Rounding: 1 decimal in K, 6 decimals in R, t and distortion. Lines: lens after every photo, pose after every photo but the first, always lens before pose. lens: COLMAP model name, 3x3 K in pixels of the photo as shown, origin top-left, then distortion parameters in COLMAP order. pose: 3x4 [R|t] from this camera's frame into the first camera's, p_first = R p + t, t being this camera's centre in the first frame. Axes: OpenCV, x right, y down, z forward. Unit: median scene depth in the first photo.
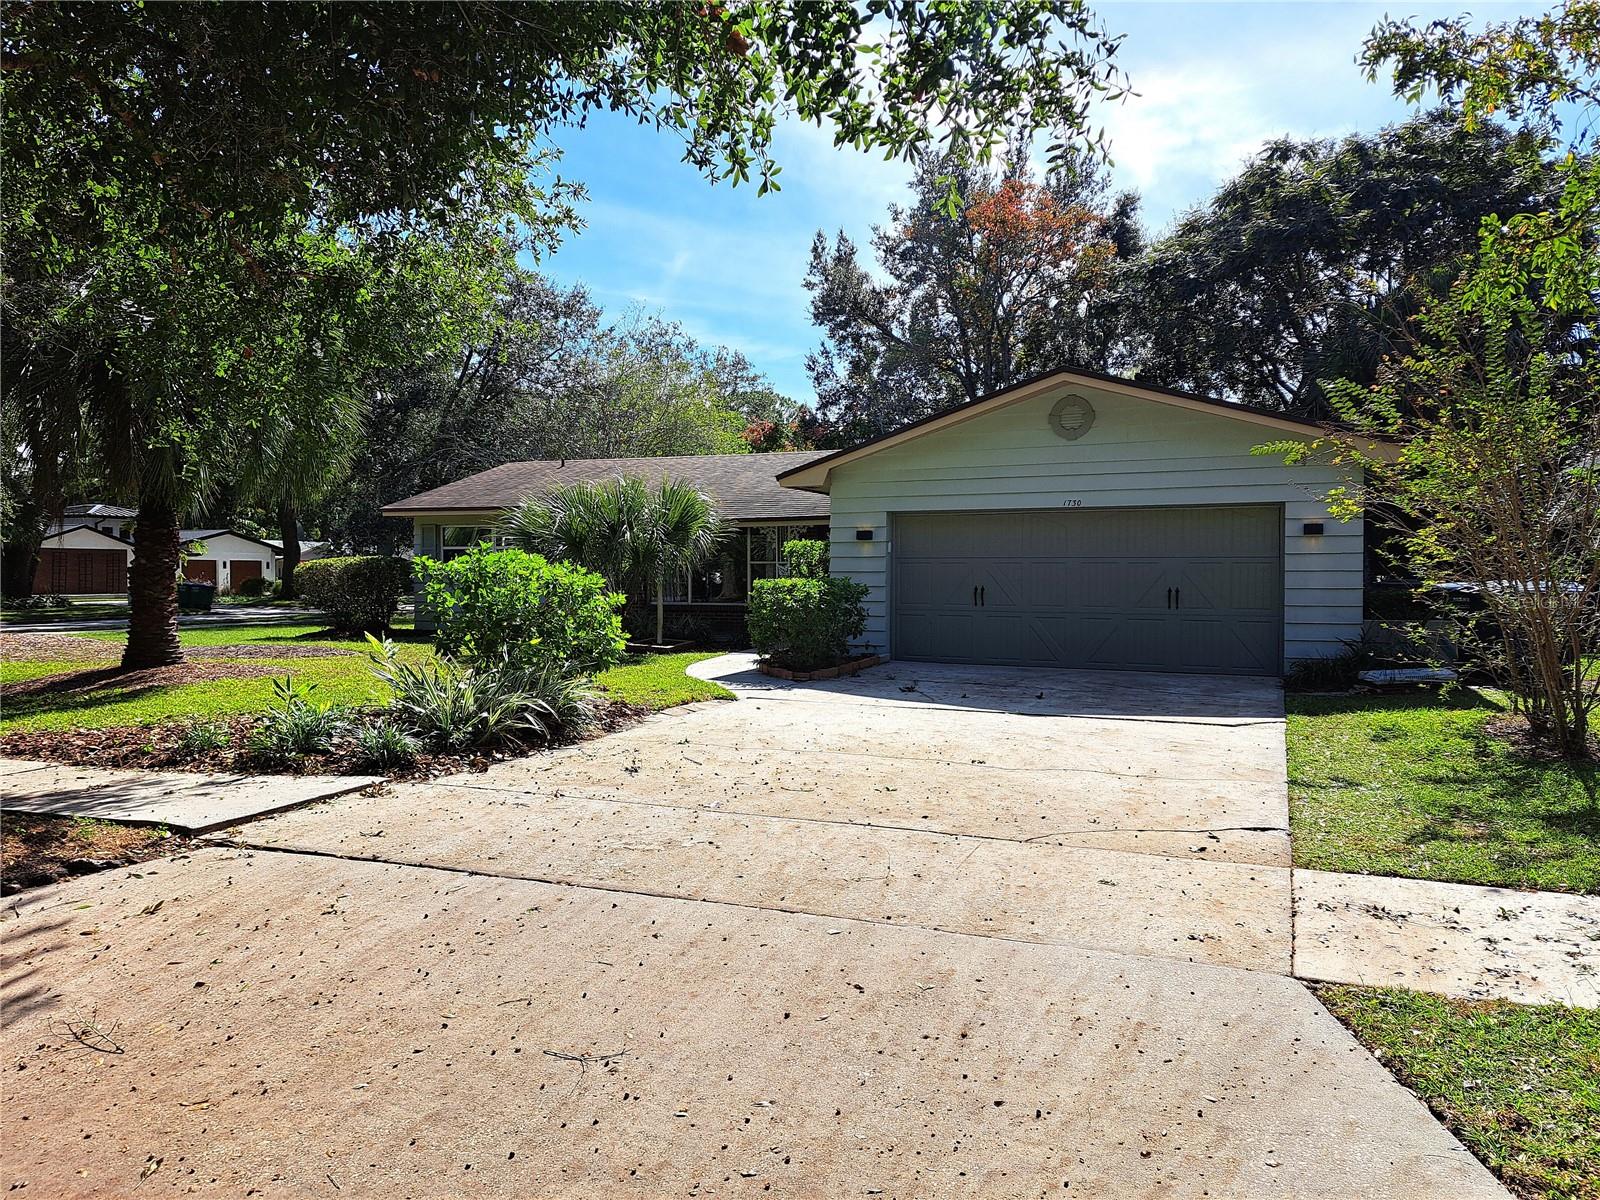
lens RADIAL K [[1141.0, 0, 801.3], [0, 1141.0, 582.3], [0, 0, 1]] dist [0.076263, -0.074519]
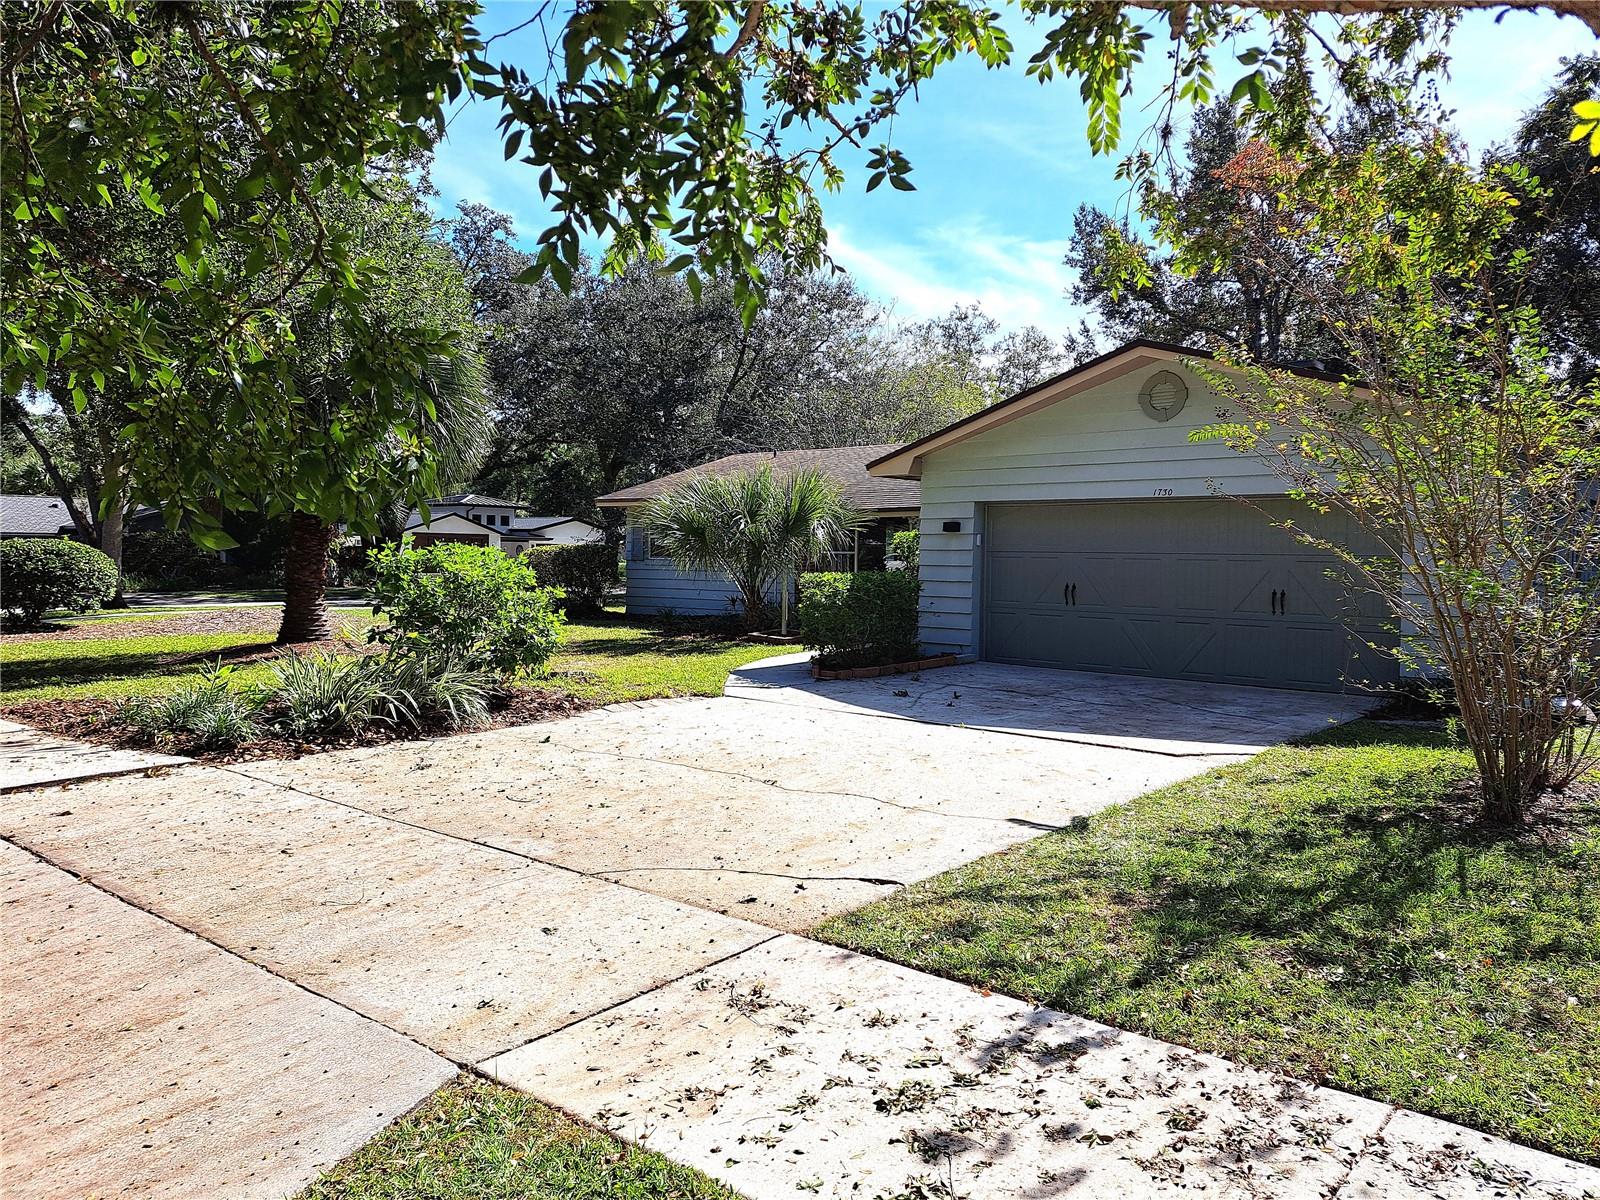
lens RADIAL K [[1147.0, 0, 802.5], [0, 1147.0, 541.1], [0, 0, 1]] dist [0.074306, -0.070379]
pose [[0.956701, 0.007310, -0.290980, 0.249403], [-0.014237, 0.999663, -0.021698, -0.008421], [0.290724, 0.024901, 0.956483, 0.067070]]
